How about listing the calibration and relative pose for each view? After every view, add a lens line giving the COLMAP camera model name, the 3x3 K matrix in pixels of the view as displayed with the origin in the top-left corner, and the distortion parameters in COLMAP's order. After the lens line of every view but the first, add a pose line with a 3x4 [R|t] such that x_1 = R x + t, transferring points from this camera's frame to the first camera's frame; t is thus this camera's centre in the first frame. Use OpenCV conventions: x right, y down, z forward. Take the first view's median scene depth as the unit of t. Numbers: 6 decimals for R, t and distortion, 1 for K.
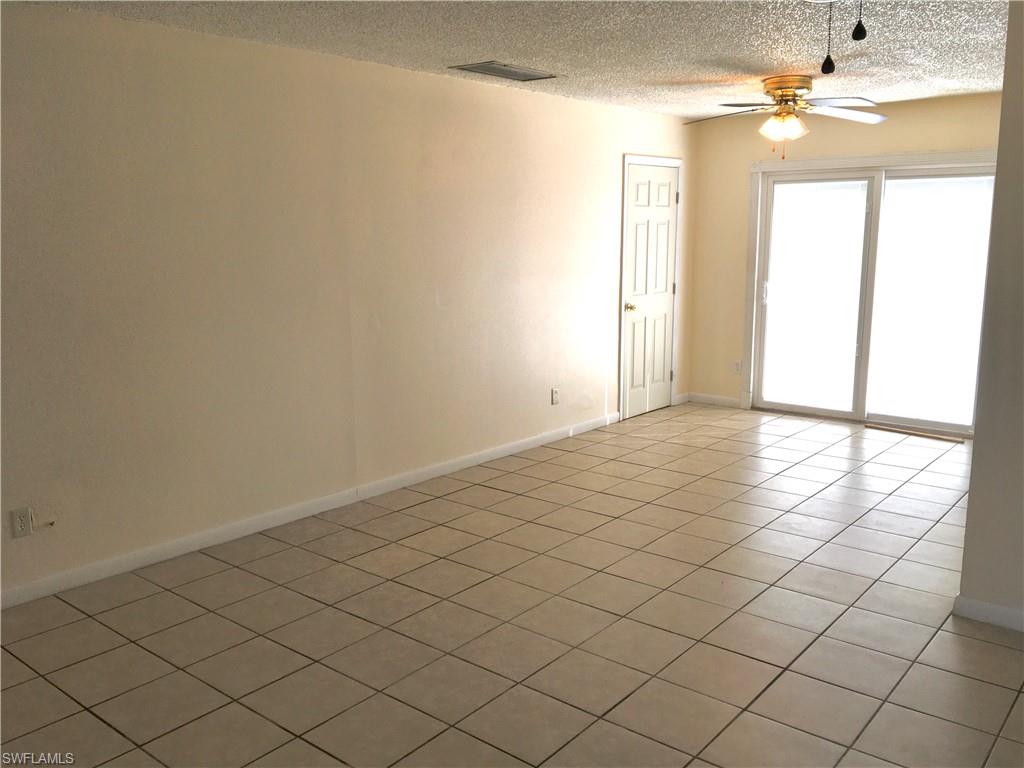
lens RADIAL K [[877.6, 0, 512.0], [0, 877.6, 384.0], [0, 0, 1]] dist [0.108465, -0.149767]
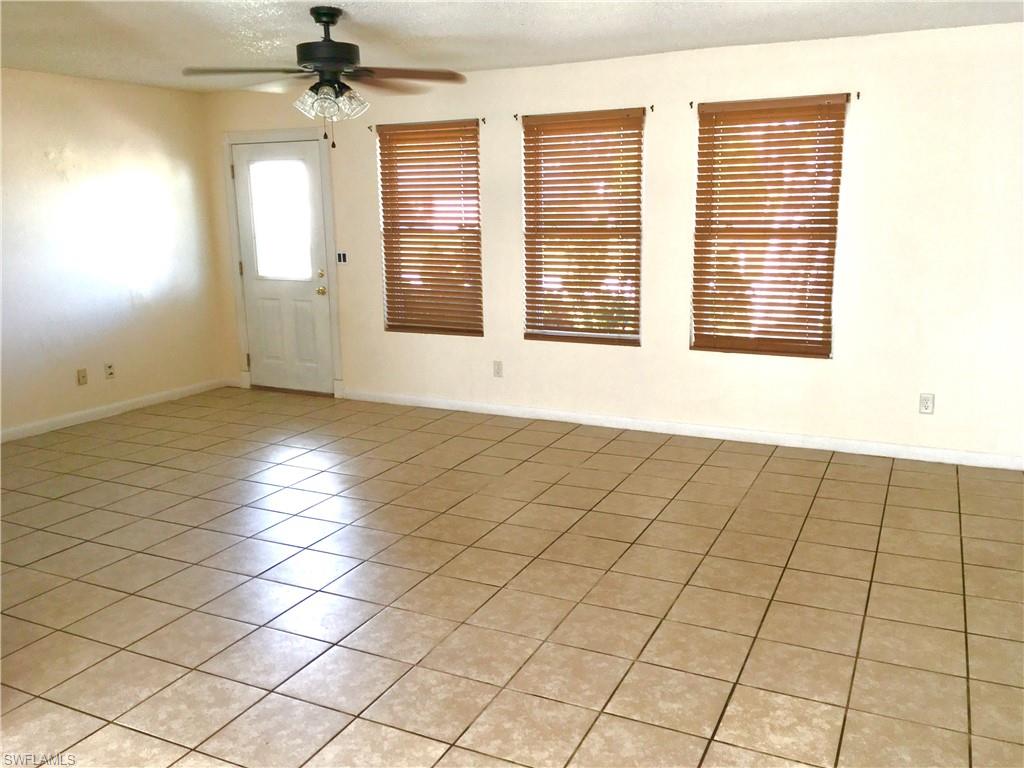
lens RADIAL K [[877.6, 0, 512.0], [0, 877.6, 384.0], [0, 0, 1]] dist [0.108465, -0.149767]
pose [[-0.971749, 0.069245, -0.225630, 0.175081], [-0.018526, 0.930664, 0.365405, -0.251880], [0.235288, 0.359262, -0.903089, 1.416680]]
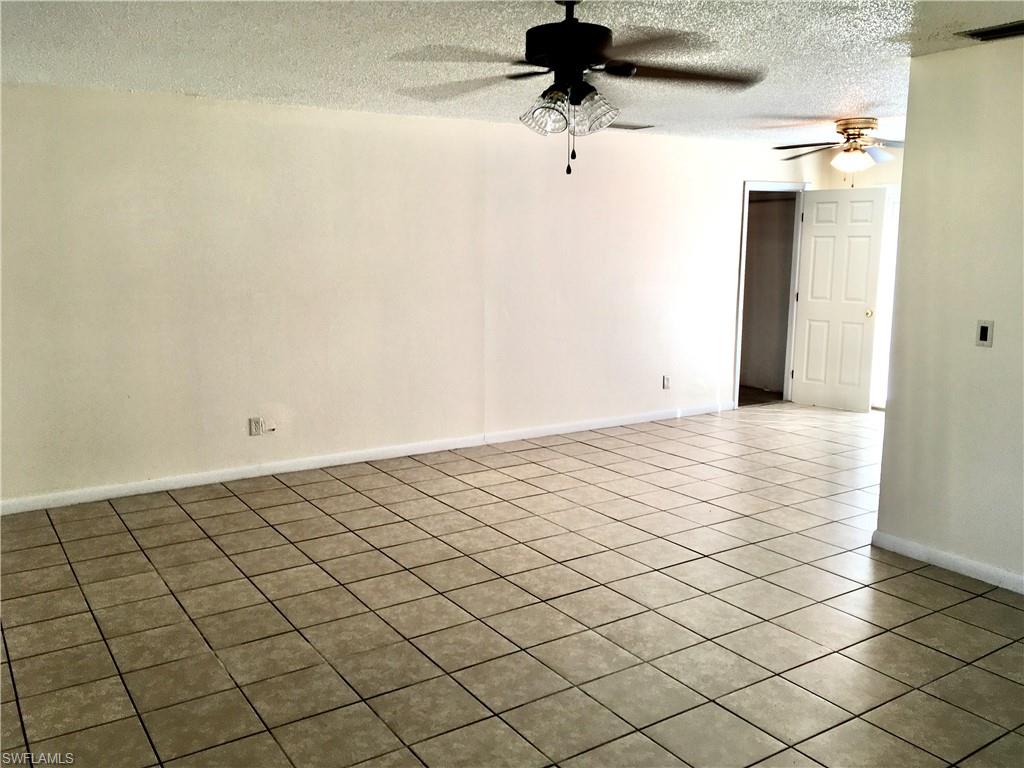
lens RADIAL K [[877.6, 0, 512.0], [0, 877.6, 384.0], [0, 0, 1]] dist [0.108465, -0.149767]
pose [[0.954835, 0.054347, -0.292124, 0.302877], [-0.058230, 0.998293, -0.004608, 0.051141], [0.291375, 0.021410, 0.956369, -0.333730]]
